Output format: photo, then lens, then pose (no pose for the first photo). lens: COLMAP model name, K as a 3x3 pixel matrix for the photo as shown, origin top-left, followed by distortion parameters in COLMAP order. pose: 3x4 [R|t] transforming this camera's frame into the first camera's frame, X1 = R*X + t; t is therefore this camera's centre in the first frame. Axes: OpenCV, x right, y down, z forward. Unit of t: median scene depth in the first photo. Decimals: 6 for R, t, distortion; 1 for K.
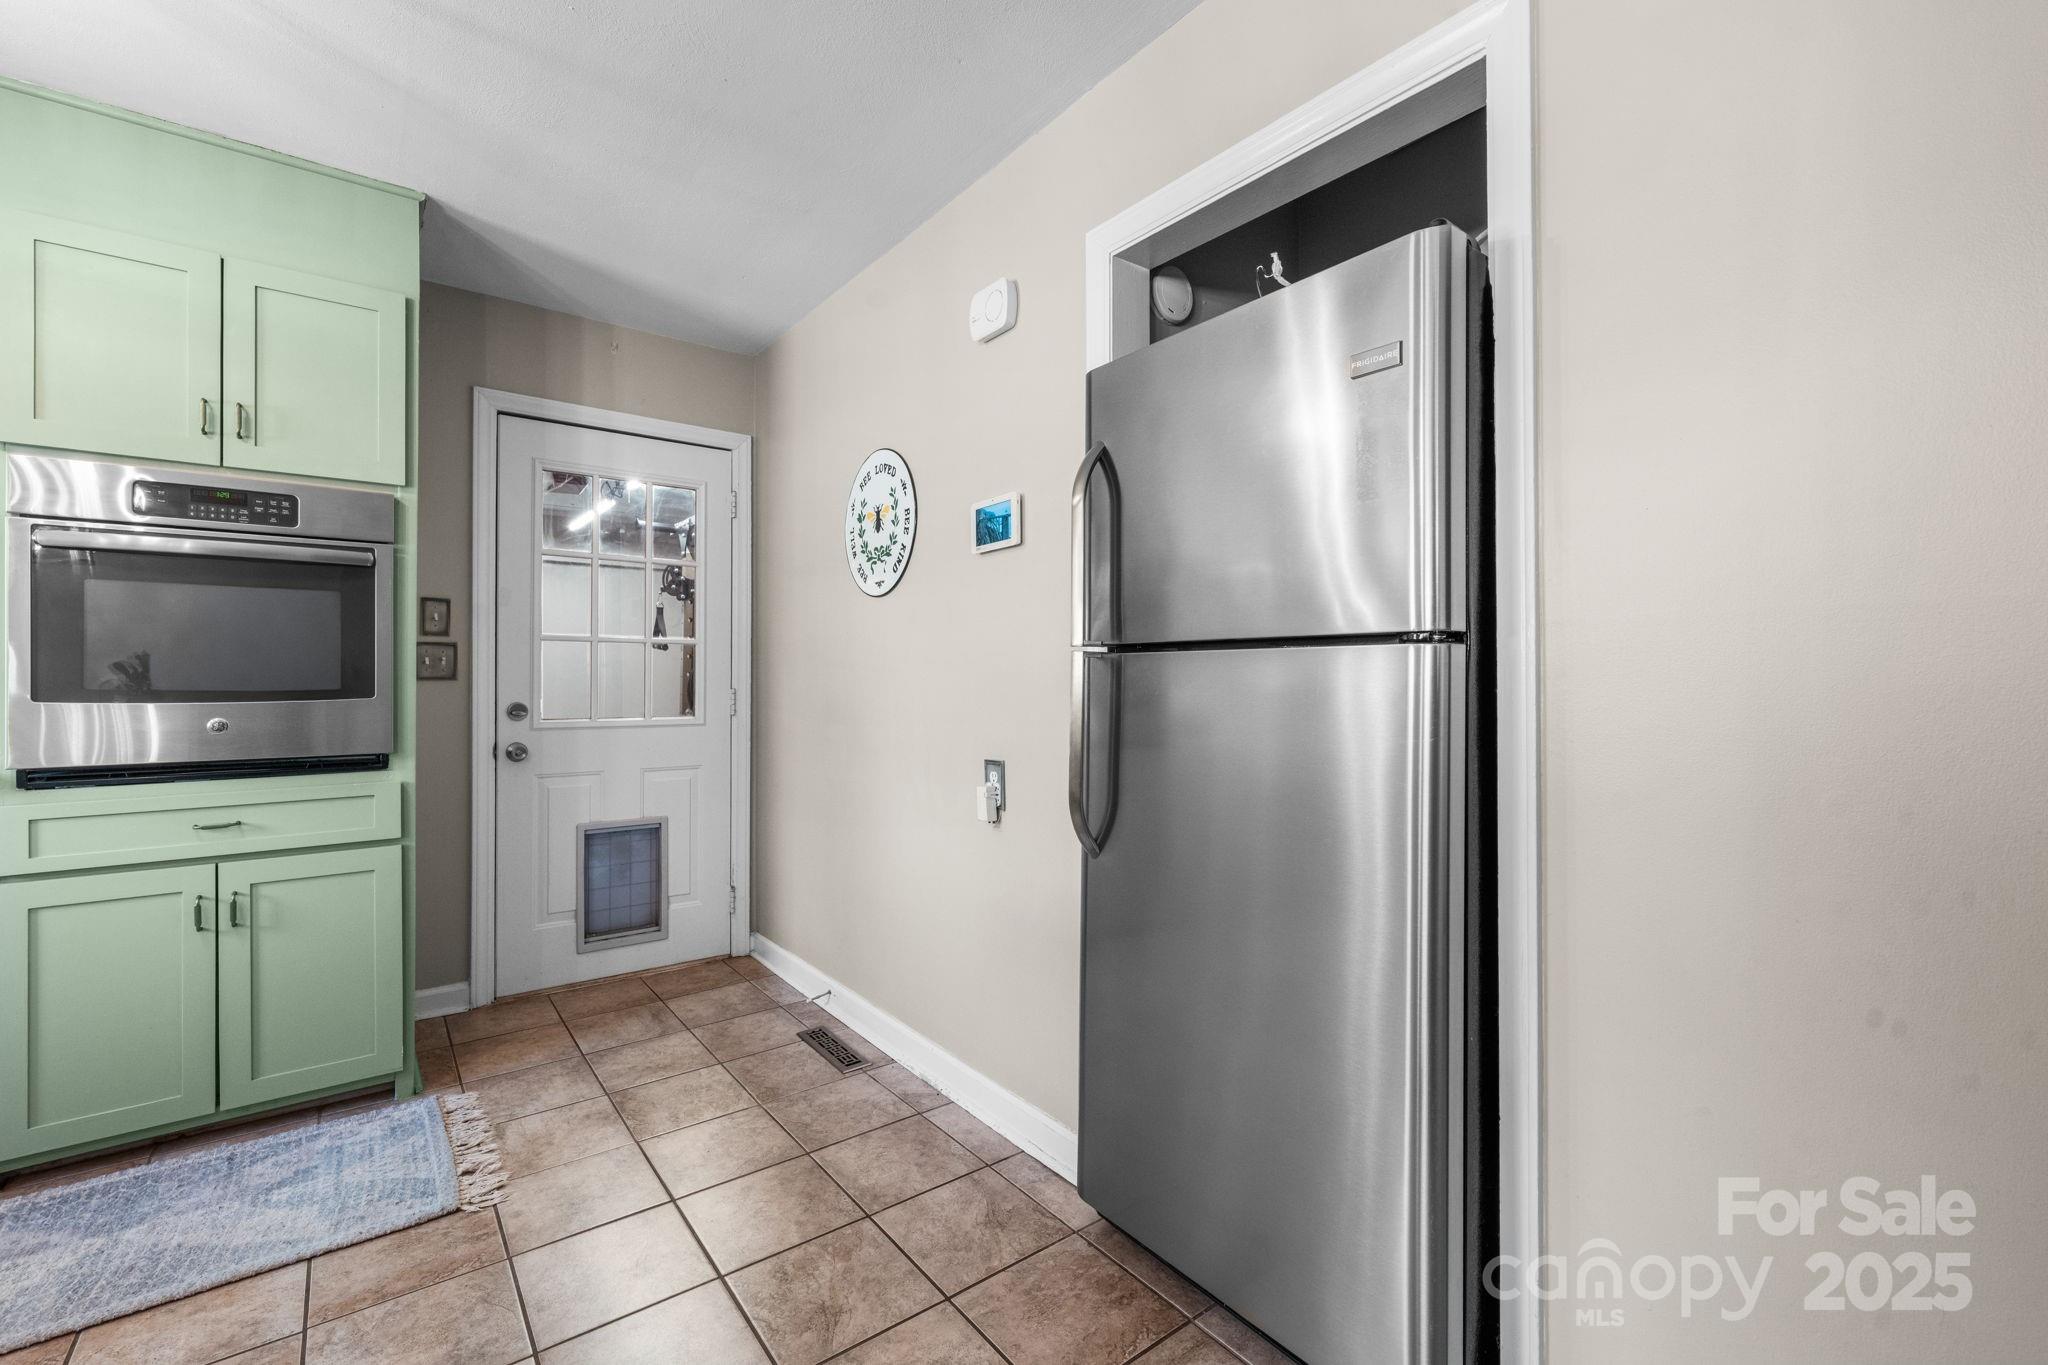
lens RADIAL K [[872.5, 0, 1019.6], [0, 872.5, 675.7], [0, 0, 1]] dist [0.000919, 0.000115]
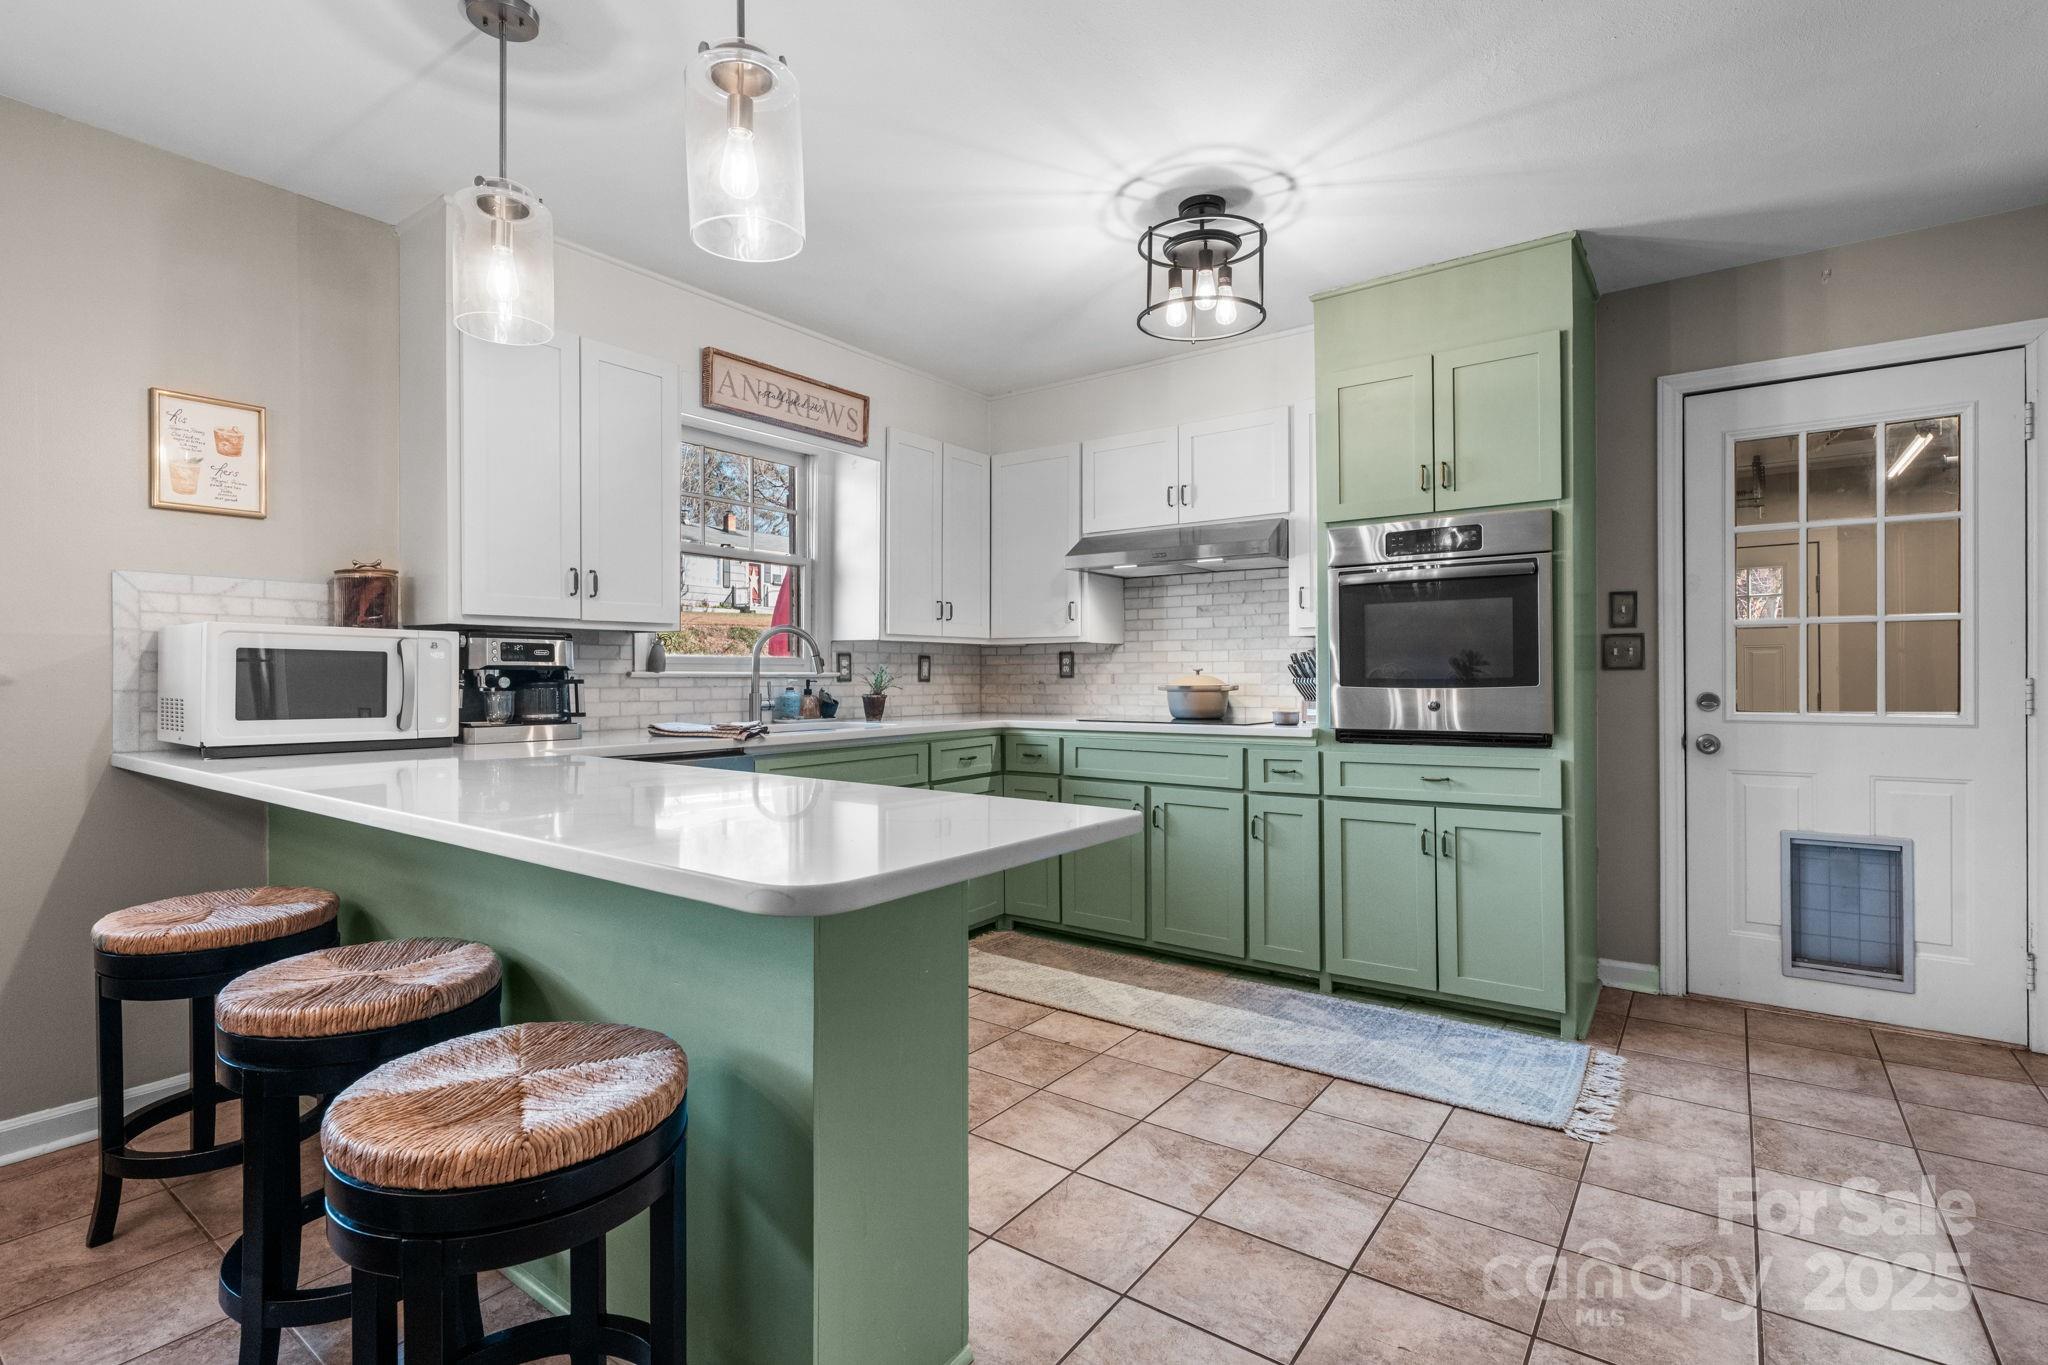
lens RADIAL K [[960.5, 0, 1024.3], [0, 960.5, 678.1], [0, 0, 1]] dist [-0.000499, -0.000185]
pose [[0.279572, -0.001298, -0.960124, 0.296172], [0.013495, 0.999906, 0.002578, 0.002701], [0.960030, -0.013678, 0.279563, -0.019631]]
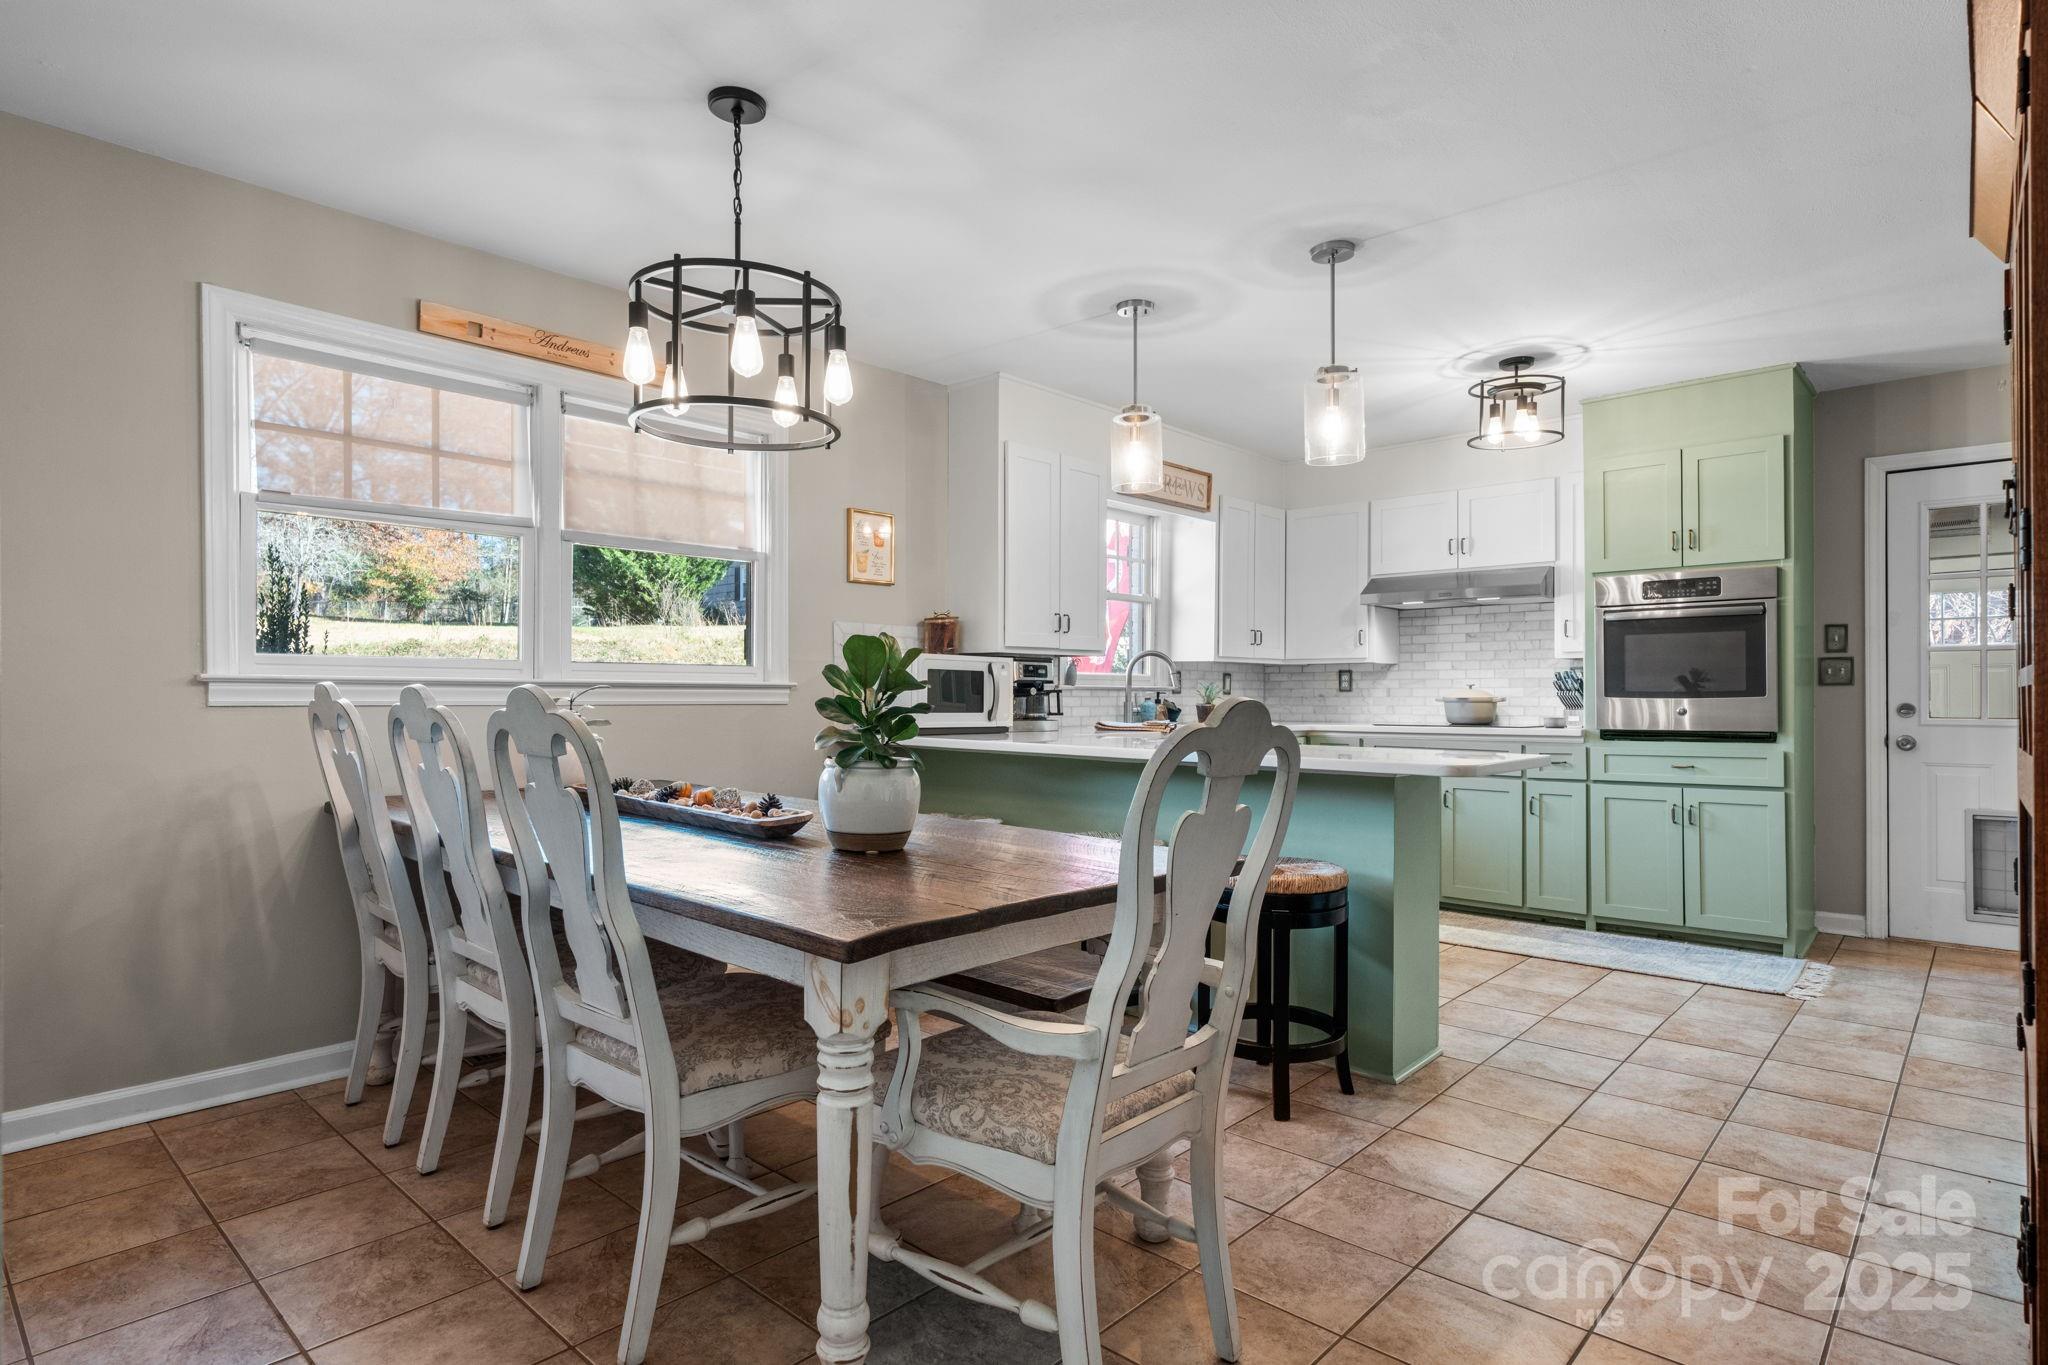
lens RADIAL K [[1072.3, 0, 1021.1], [0, 1072.3, 694.4], [0, 0, 1]] dist [0.000827, 0.000351]
pose [[0.172199, -0.002992, -0.985058, 0.923798], [0.009966, 0.999949, -0.001296, 0.010557], [0.985012, -0.009594, 0.172220, -0.650757]]
